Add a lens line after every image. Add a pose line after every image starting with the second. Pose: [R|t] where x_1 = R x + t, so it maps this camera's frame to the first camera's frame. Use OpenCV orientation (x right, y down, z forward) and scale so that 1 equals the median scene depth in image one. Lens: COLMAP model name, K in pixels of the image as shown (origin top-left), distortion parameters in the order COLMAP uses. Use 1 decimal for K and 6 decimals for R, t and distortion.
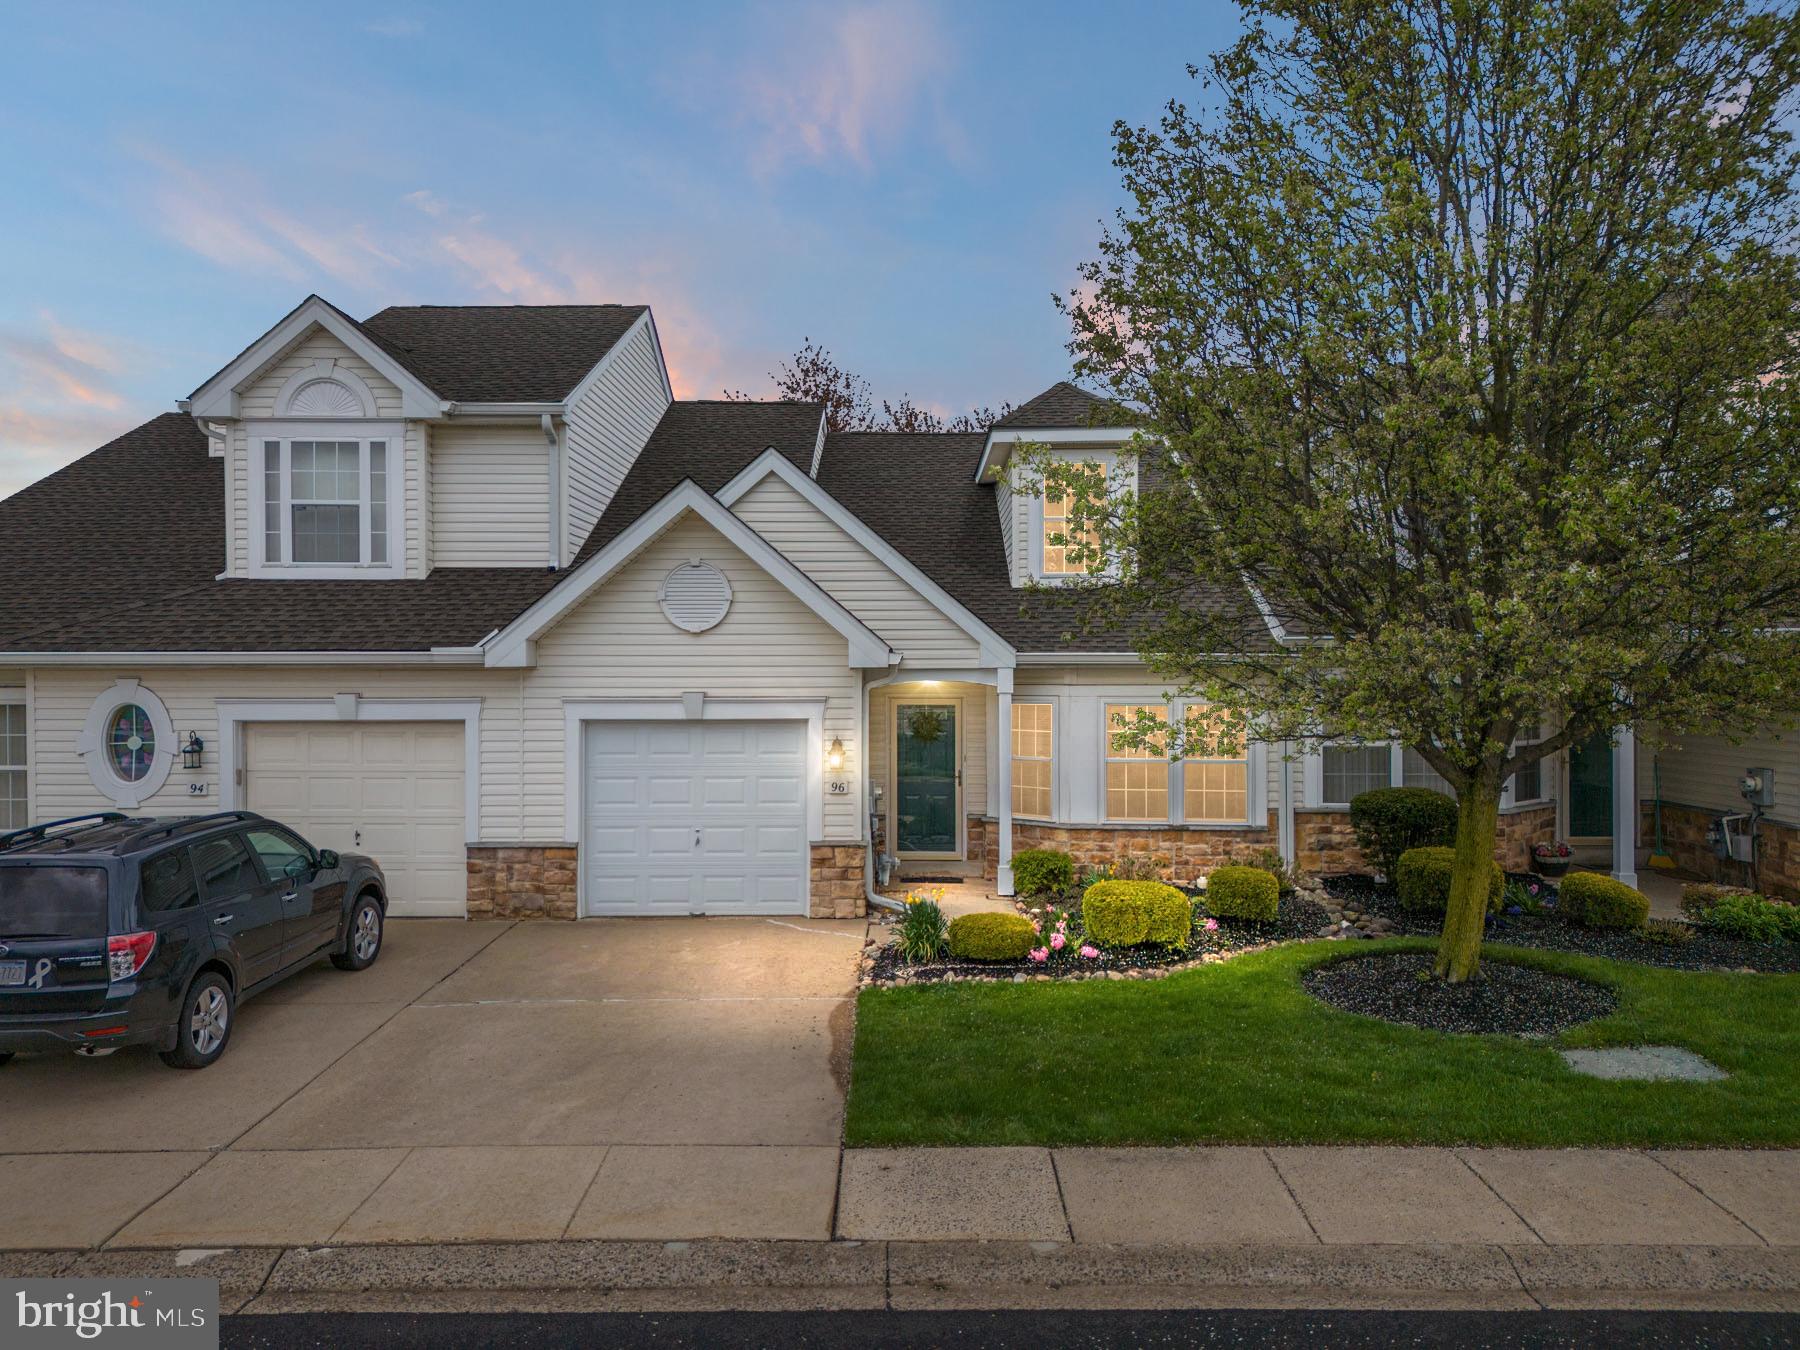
lens RADIAL K [[1327.5, 0, 899.1], [0, 1327.5, 672.3], [0, 0, 1]] dist [0.069865, -0.066613]
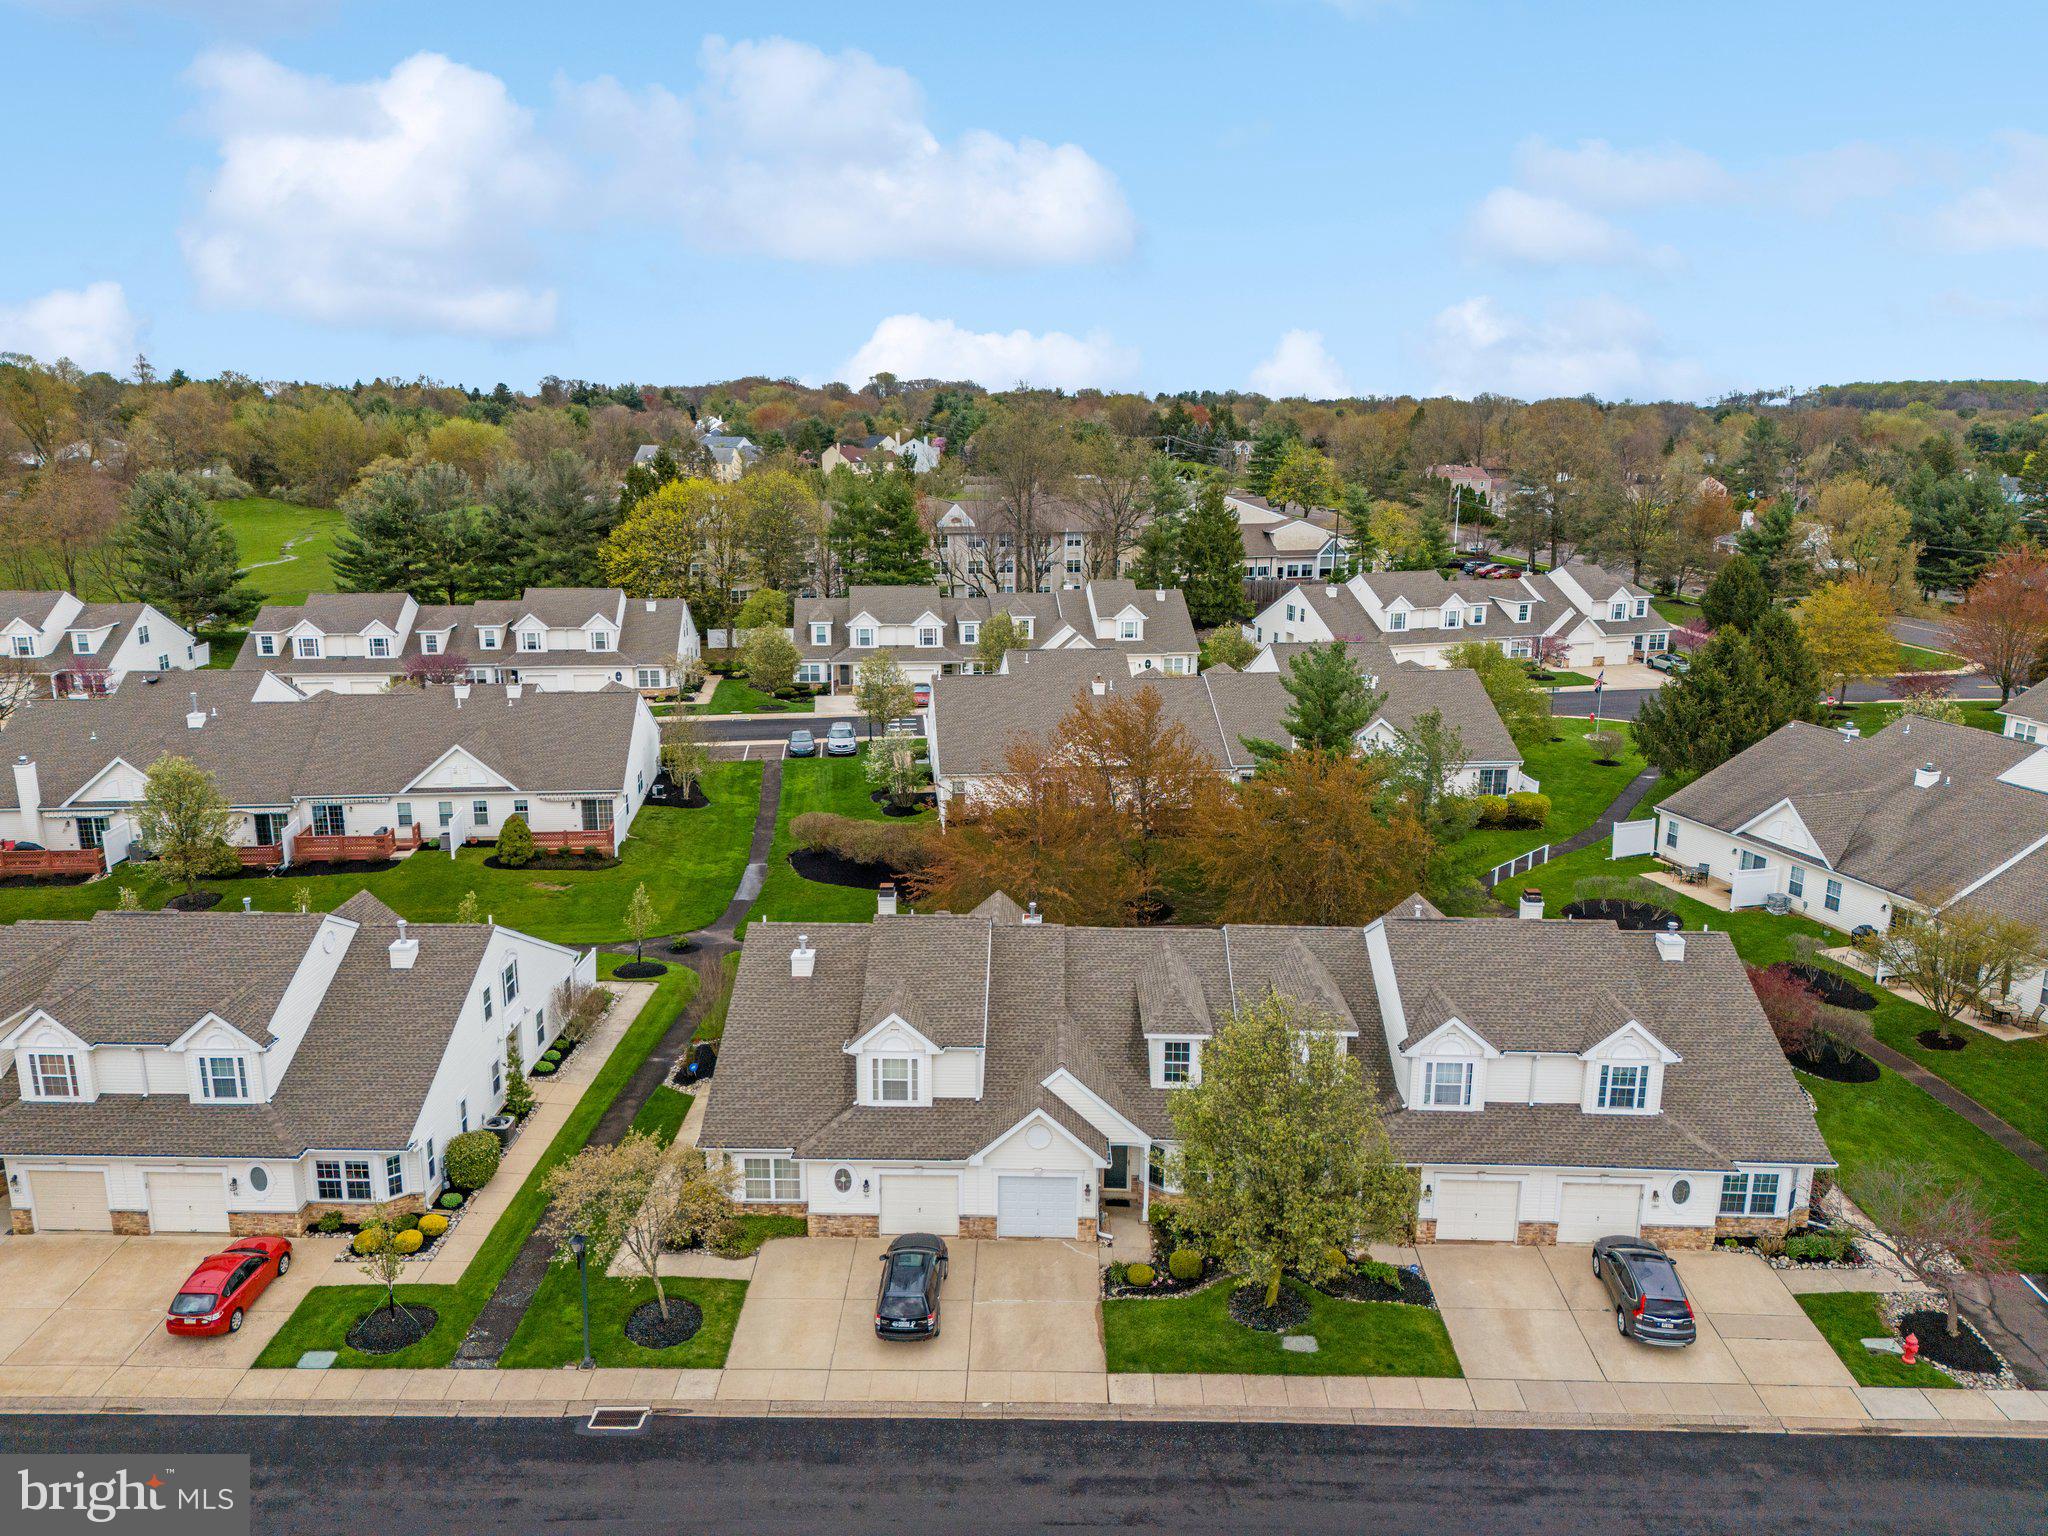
lens RADIAL K [[1510.5, 0, 1028.4], [0, 1510.5, 765.5], [0, 0, 1]] dist [0.069865, -0.066613]
pose [[0.999947, 0.010330, -0.000464, -0.264334], [-0.009936, 0.972291, 0.233564, -2.299180], [0.002864, -0.233547, 0.972341, -2.851983]]
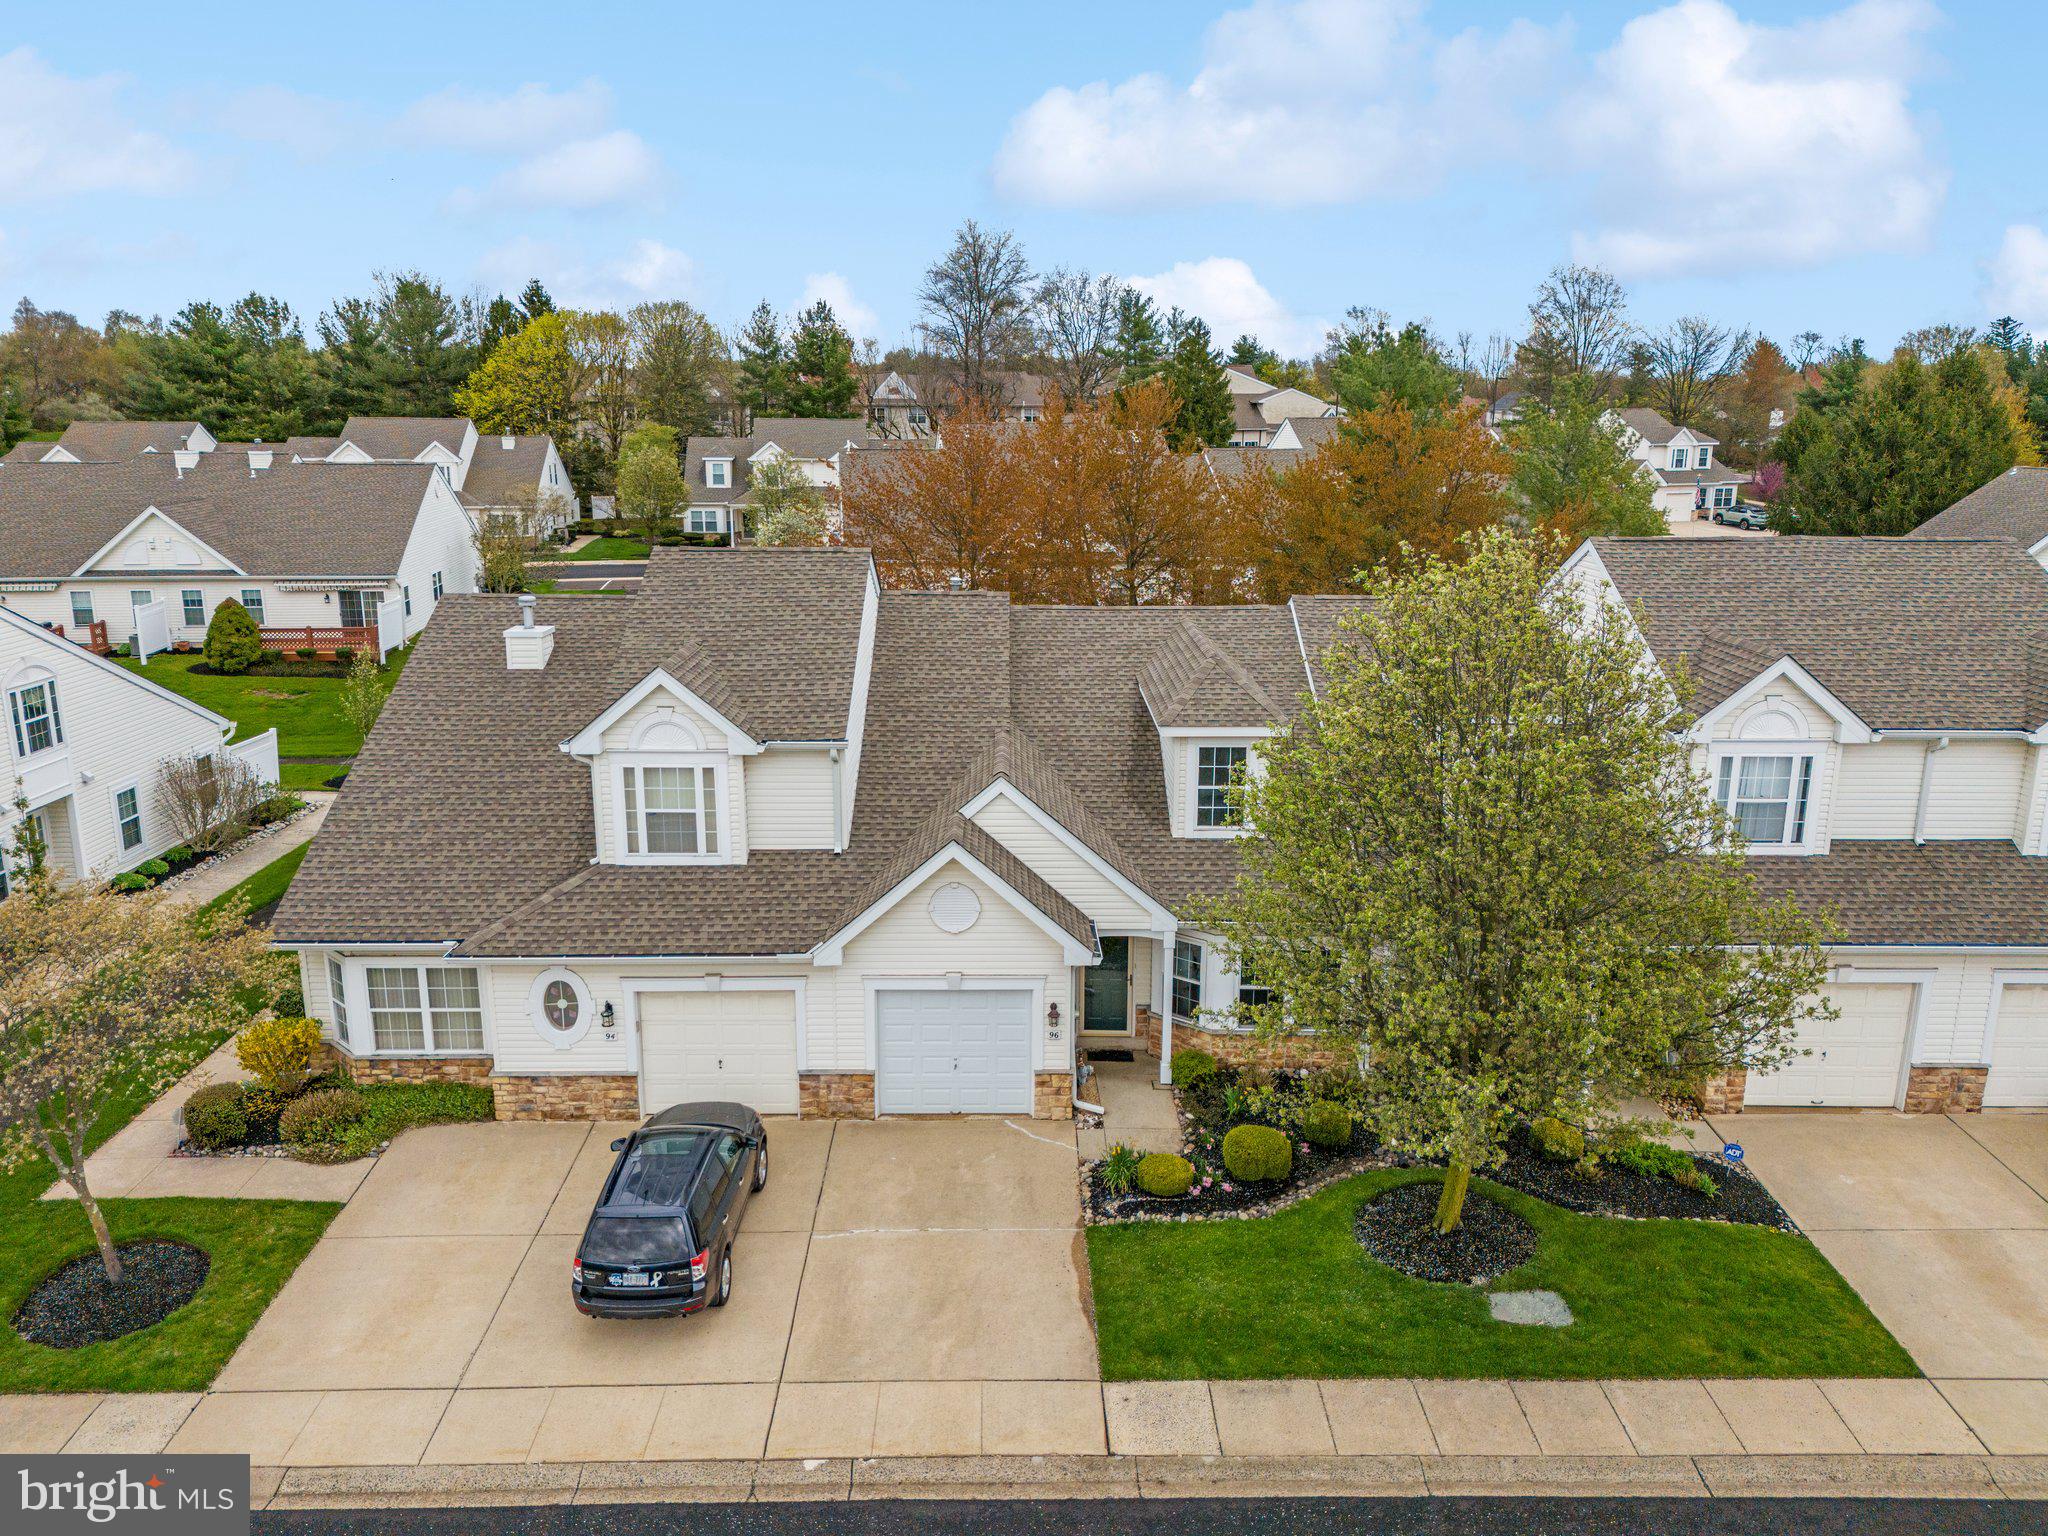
lens RADIAL K [[1510.5, 0, 1024.5], [0, 1510.5, 762.7], [0, 0, 1]] dist [0.069865, -0.066613]
pose [[0.999768, 0.000048, 0.021527, -0.164552], [-0.004977, 0.973414, 0.228998, -0.835674], [-0.020943, -0.229052, 0.973189, -0.769245]]
